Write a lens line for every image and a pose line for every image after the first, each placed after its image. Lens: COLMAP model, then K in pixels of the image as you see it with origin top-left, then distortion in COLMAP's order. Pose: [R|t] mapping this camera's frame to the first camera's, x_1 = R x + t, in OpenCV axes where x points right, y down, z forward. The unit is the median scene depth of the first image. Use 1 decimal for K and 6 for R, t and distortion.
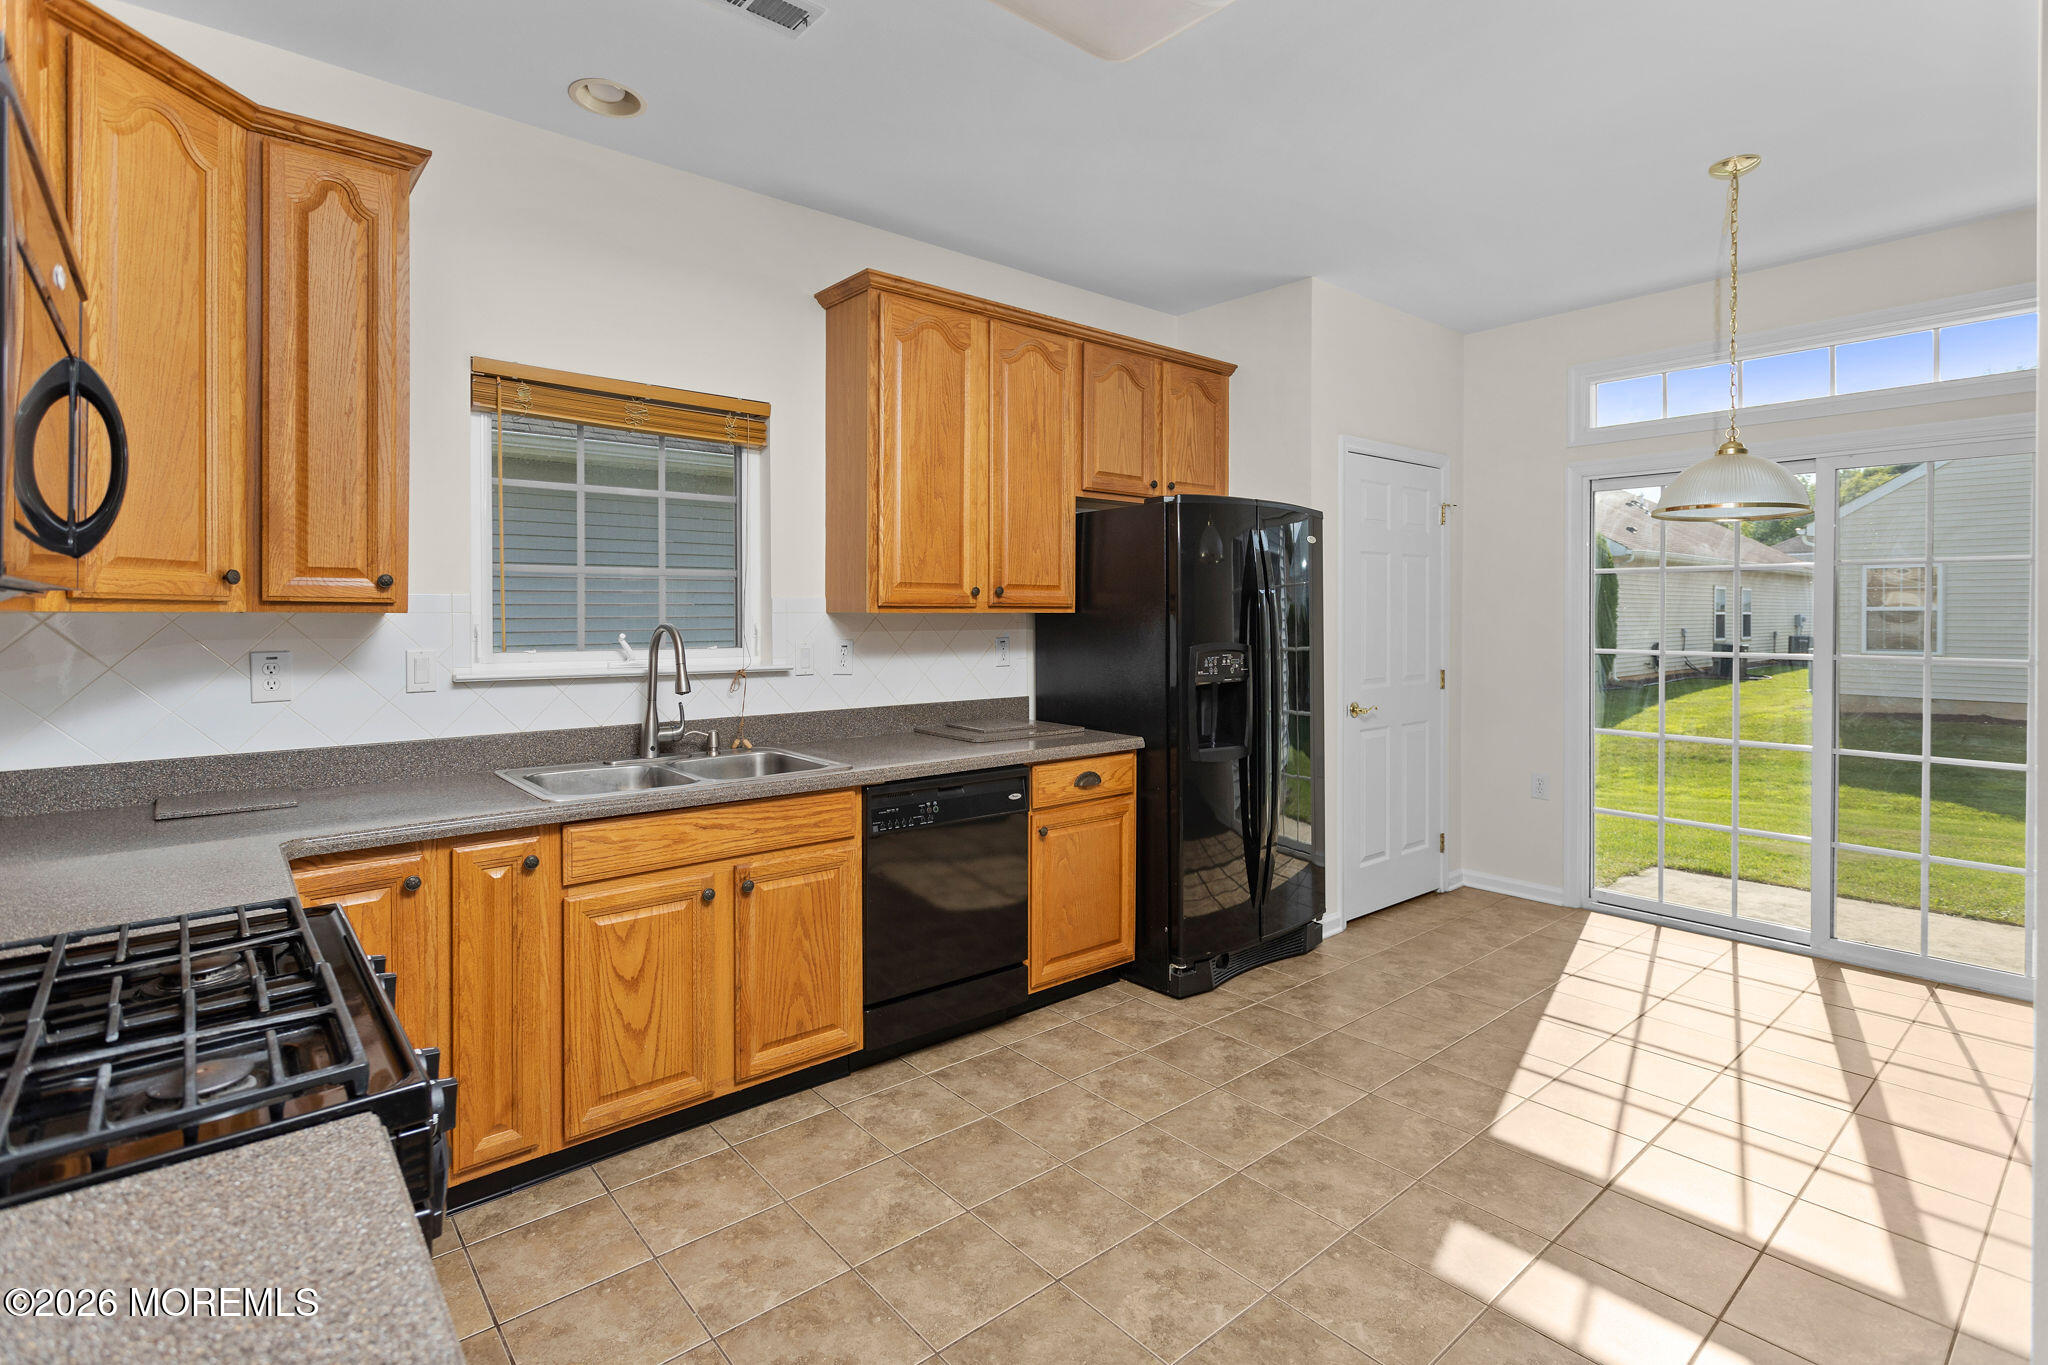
lens RADIAL K [[975.1, 0, 1023.1], [0, 975.1, 617.8], [0, 0, 1]] dist [0.000477, 0.000211]
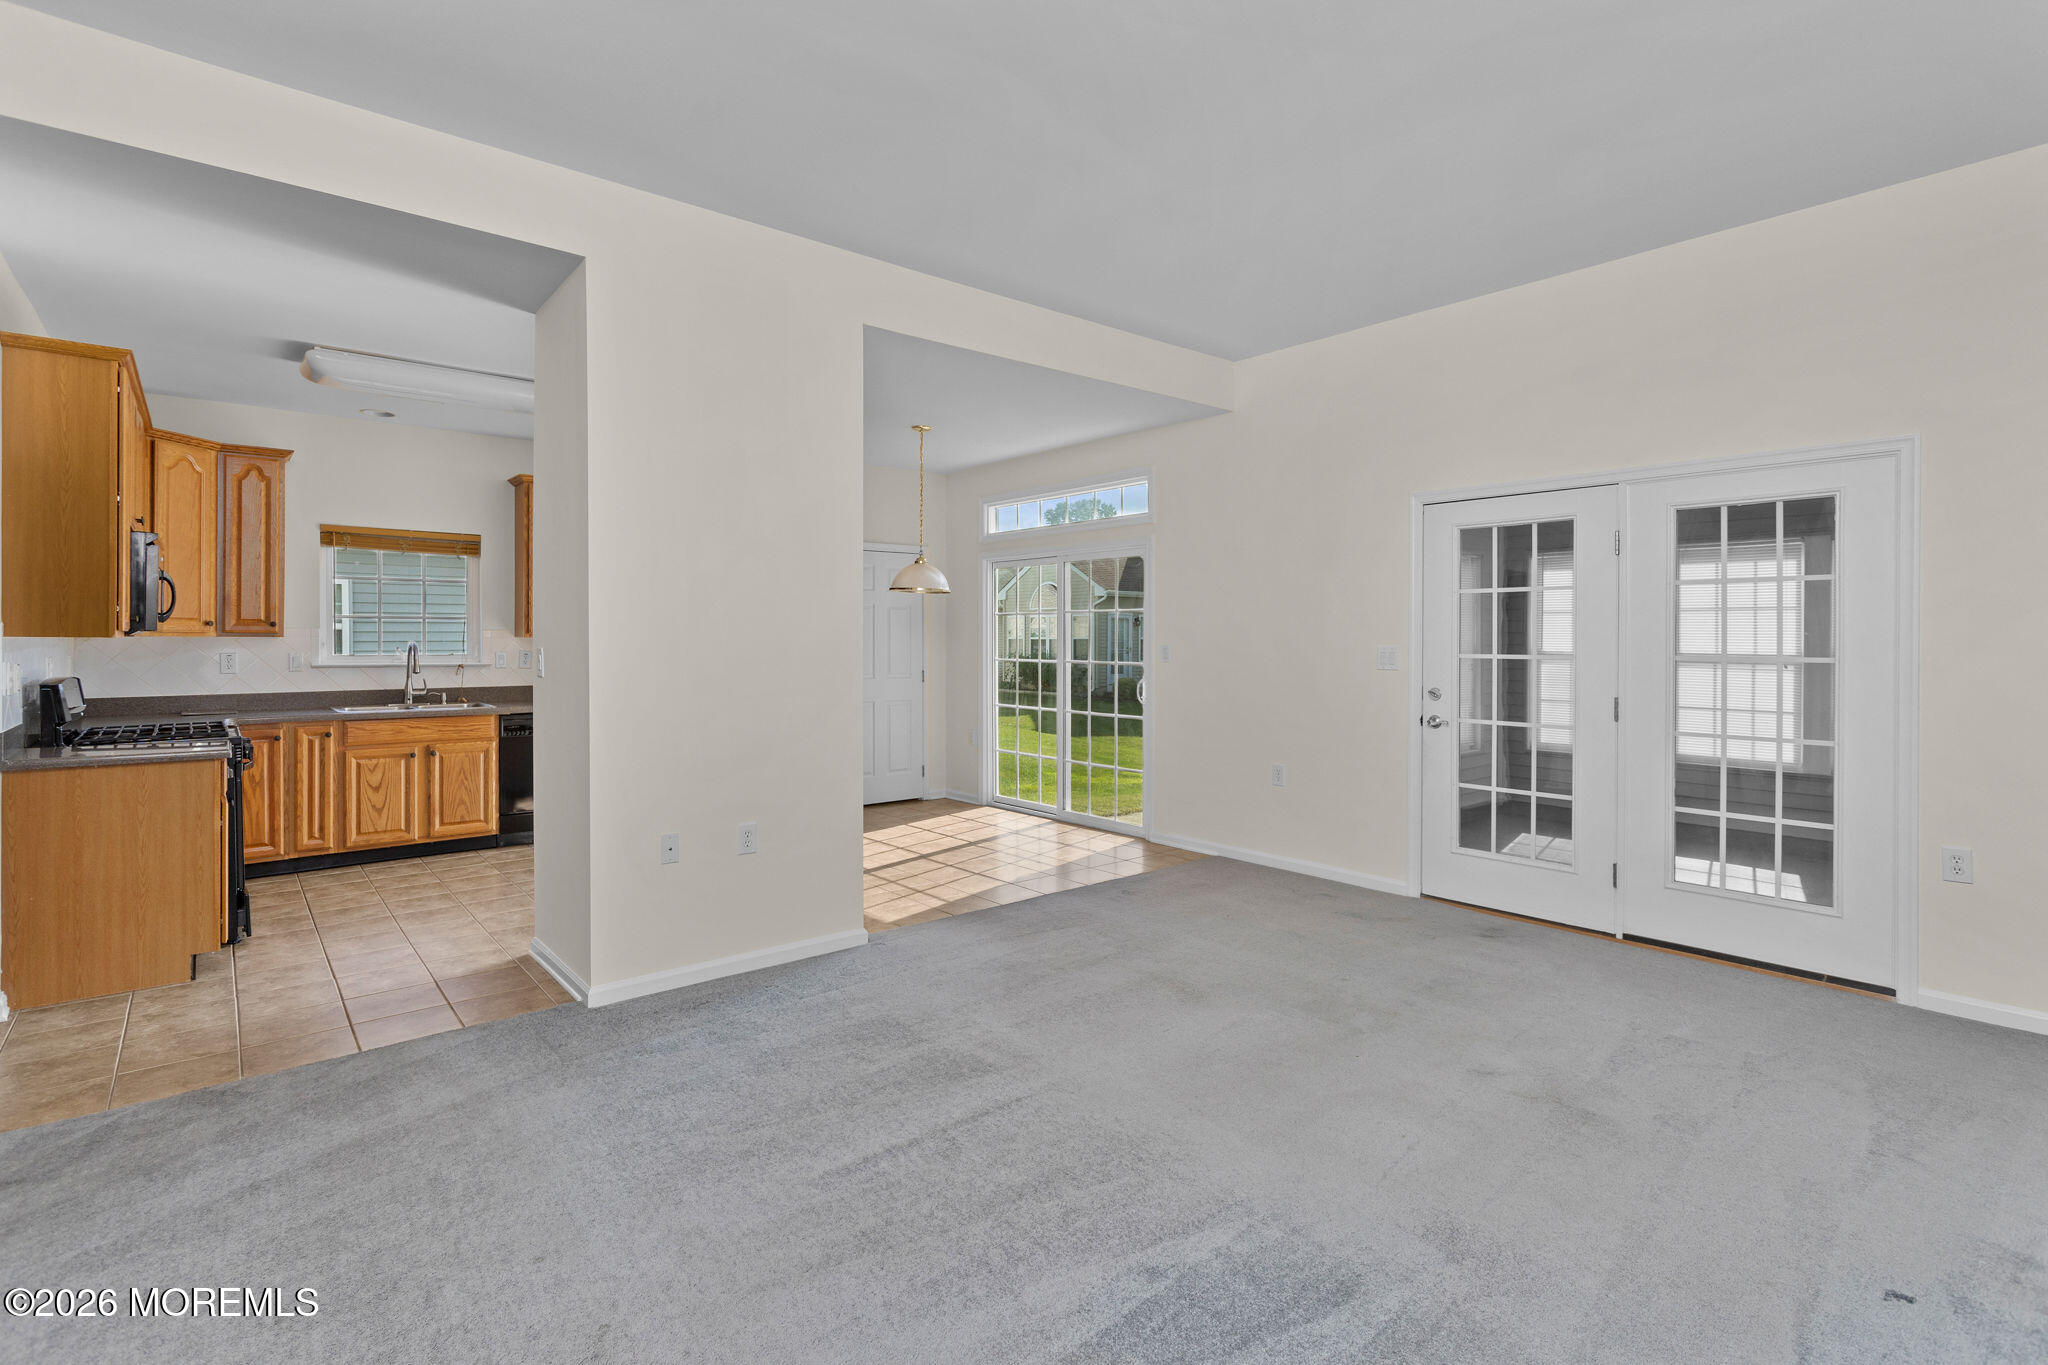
lens RADIAL K [[975.1, 0, 1042.4], [0, 975.1, 640.2], [0, 0, 1]] dist [0.000477, 0.000211]
pose [[0.999985, 0.001672, 0.005278, 1.078694], [-0.001656, 0.999994, -0.003092, 0.006334], [-0.005283, 0.003083, 0.999981, -1.249039]]
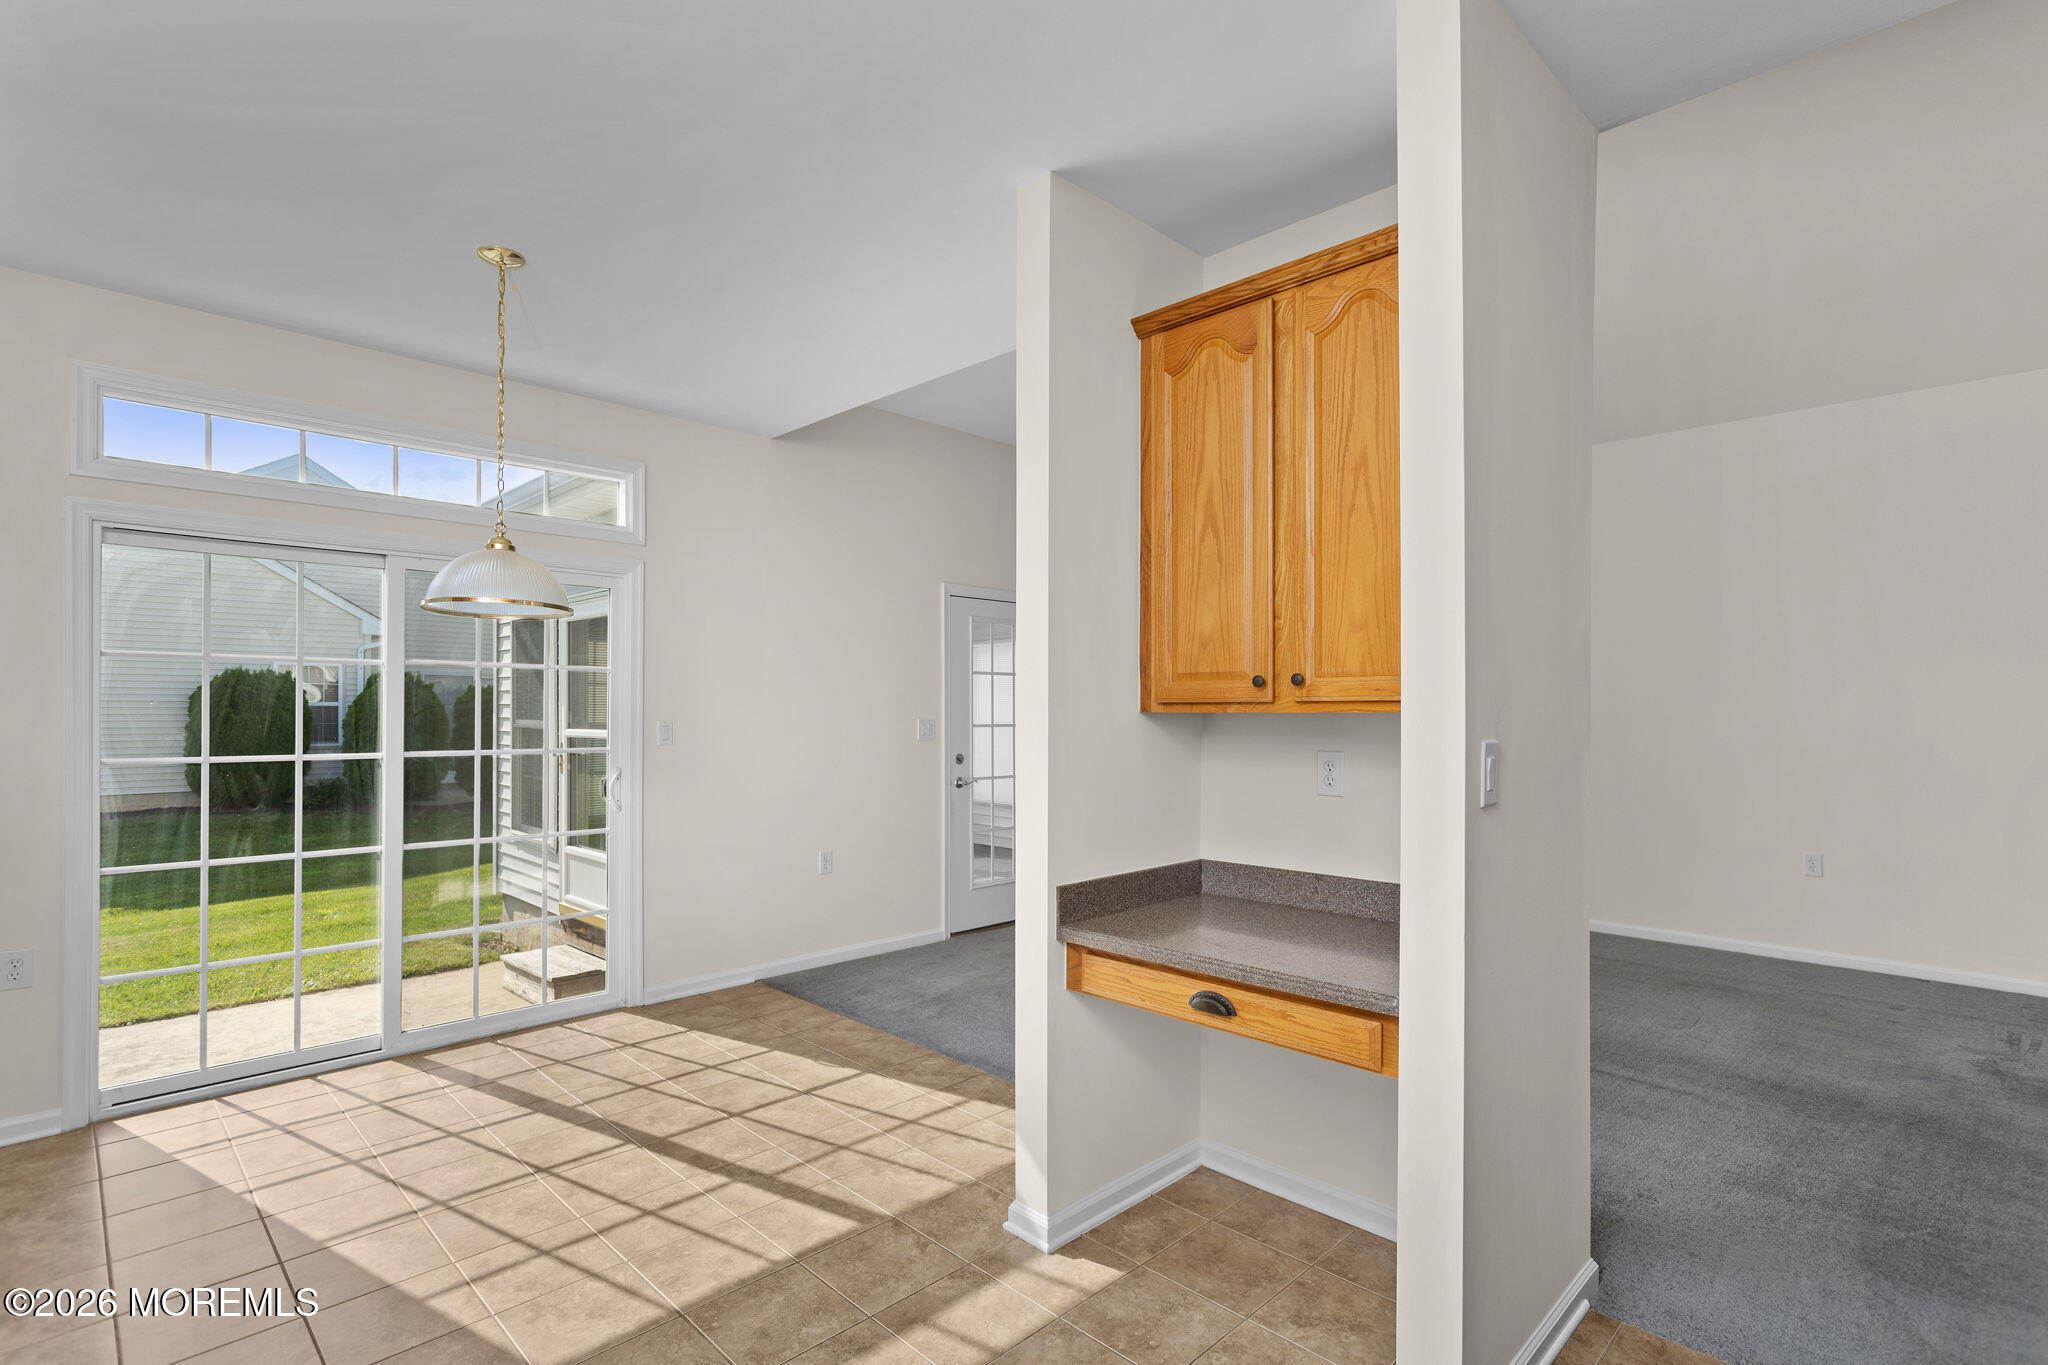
lens RADIAL K [[975.1, 0, 1024.9], [0, 975.1, 681.3], [0, 0, 1]] dist [0.000477, 0.000211]
pose [[-0.070297, 0.032092, 0.997010, -0.325856], [0.003504, 0.999484, -0.031924, -0.001179], [-0.997520, 0.001250, -0.070373, 0.609759]]
